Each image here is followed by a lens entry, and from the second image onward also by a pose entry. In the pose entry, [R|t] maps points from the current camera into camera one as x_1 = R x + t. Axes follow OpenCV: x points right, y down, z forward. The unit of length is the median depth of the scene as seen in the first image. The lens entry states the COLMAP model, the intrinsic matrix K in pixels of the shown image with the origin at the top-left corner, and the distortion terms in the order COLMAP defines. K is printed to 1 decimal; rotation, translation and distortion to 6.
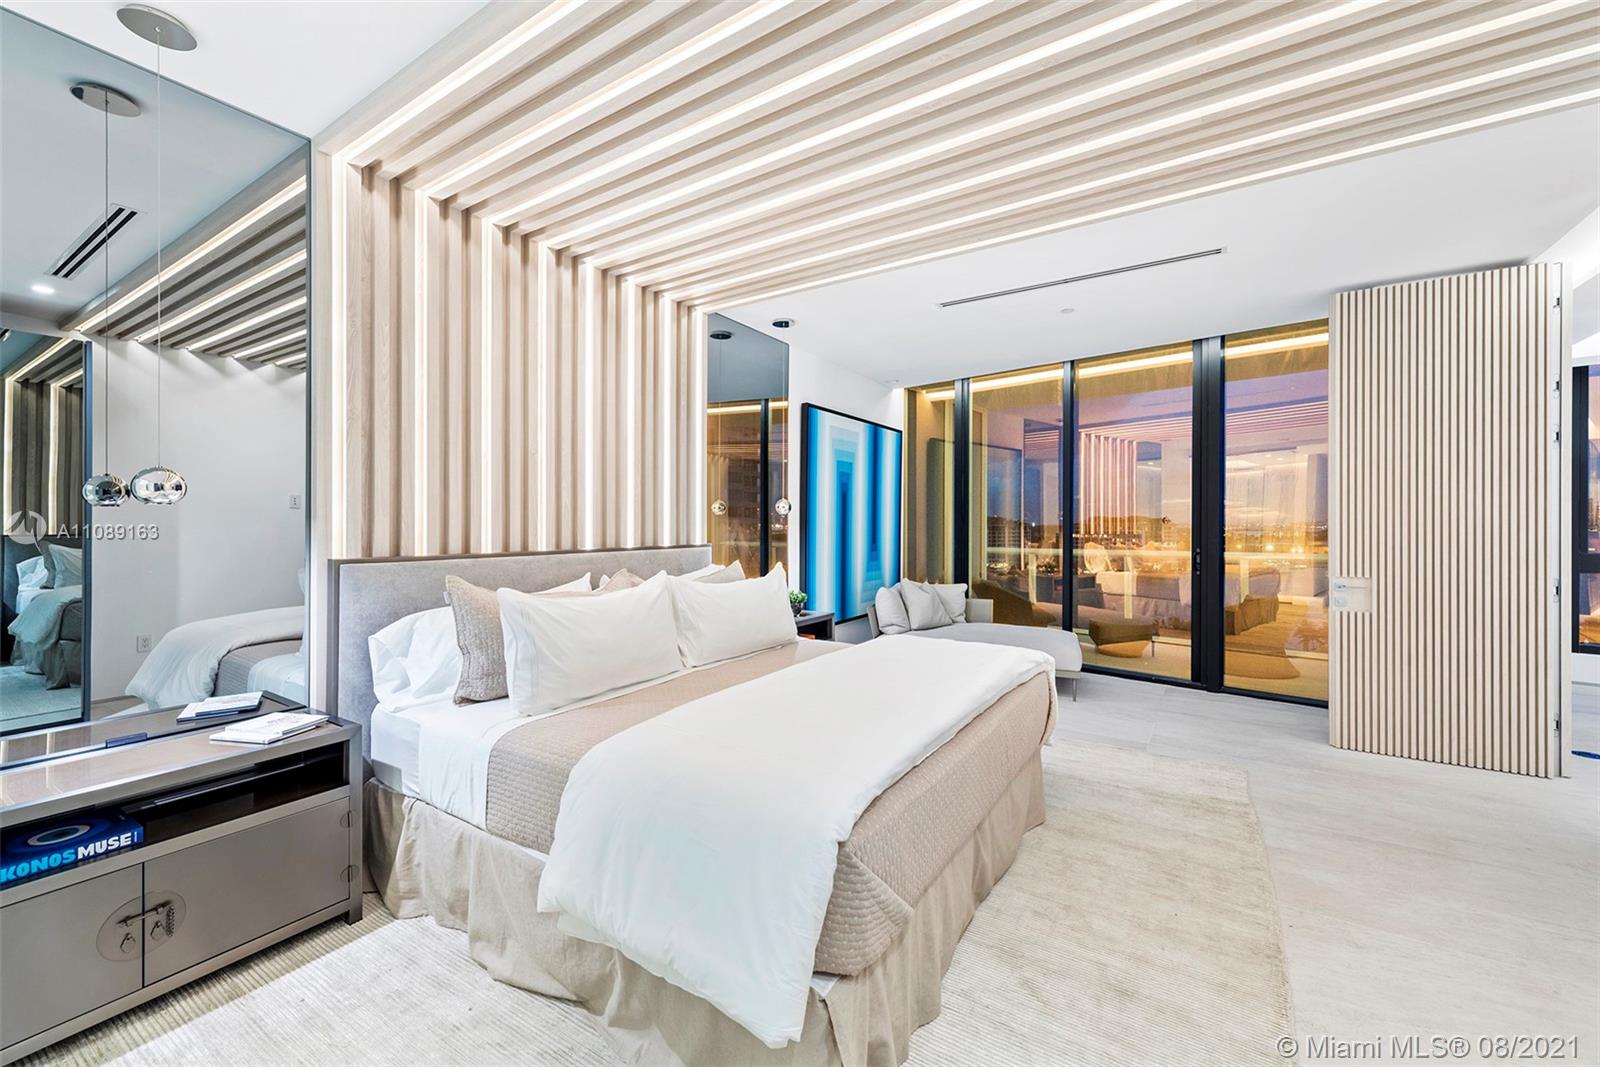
lens RADIAL K [[638.1, 0, 794.1], [0, 638.1, 521.0], [0, 0, 1]] dist [0.015449, -0.003168]
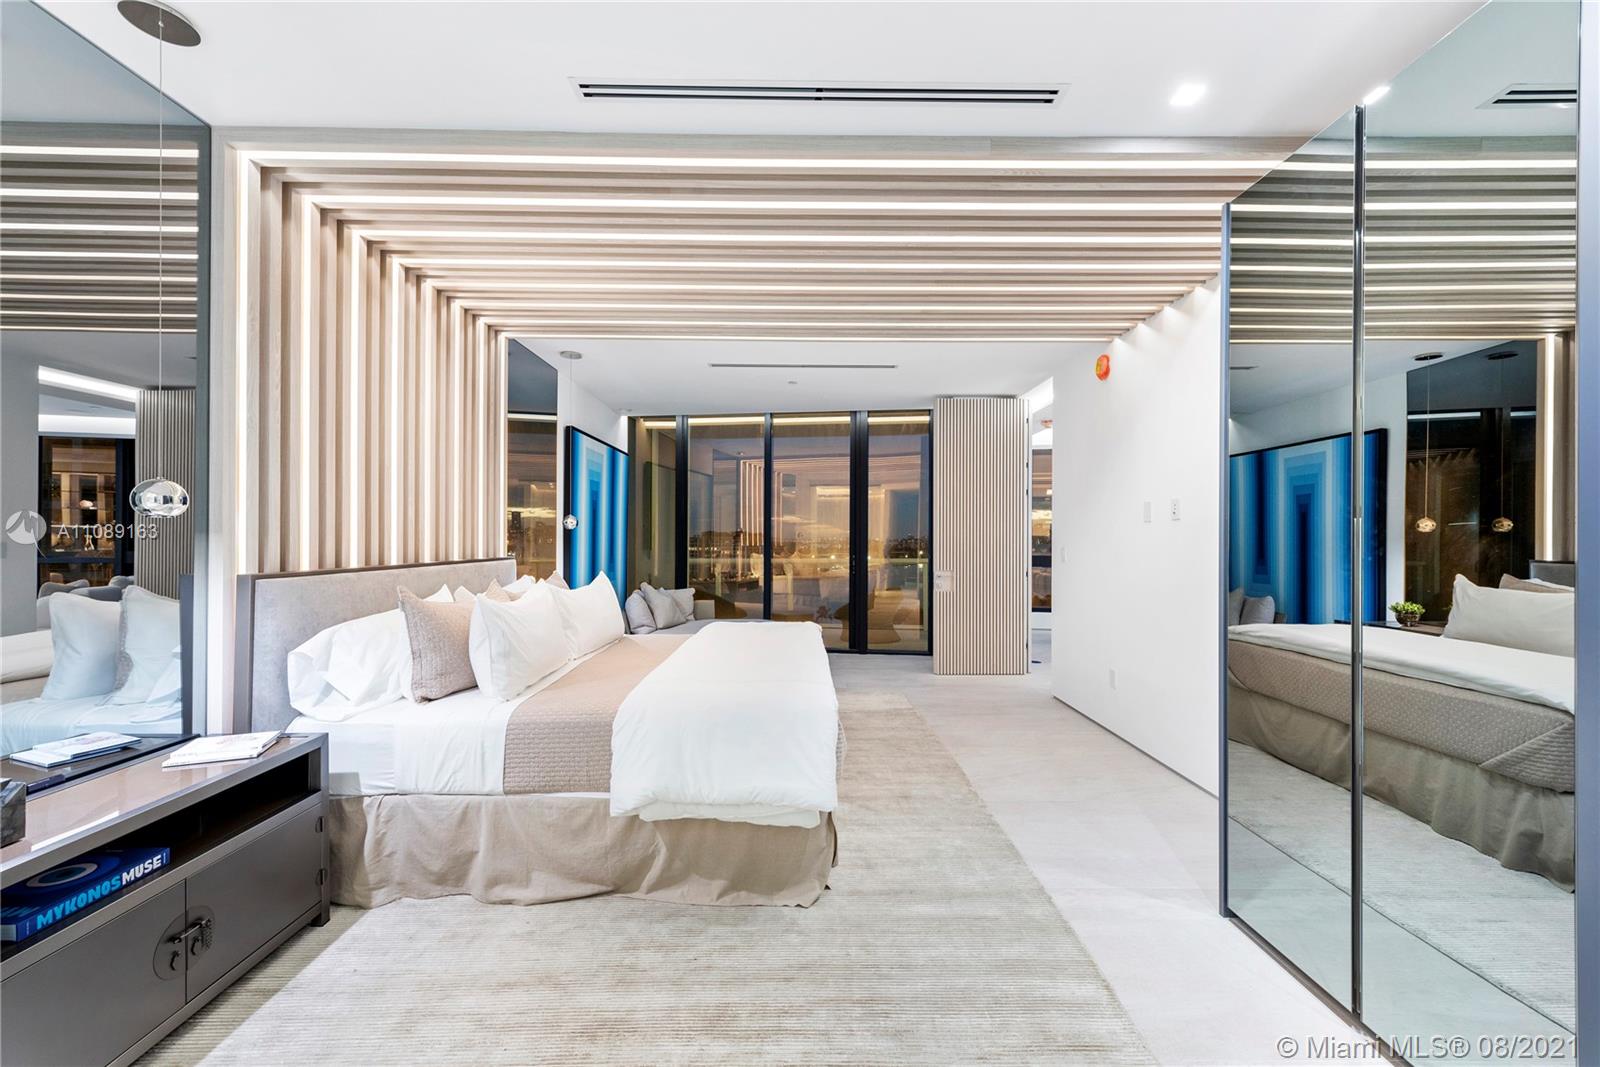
lens RADIAL K [[638.1, 0, 799.9], [0, 638.1, 539.9], [0, 0, 1]] dist [0.015449, -0.003168]
pose [[0.832966, -0.002425, 0.553320, -0.561897], [-0.001823, 0.999973, 0.007127, -0.000616], [-0.553322, -0.006945, 0.832939, -0.251264]]
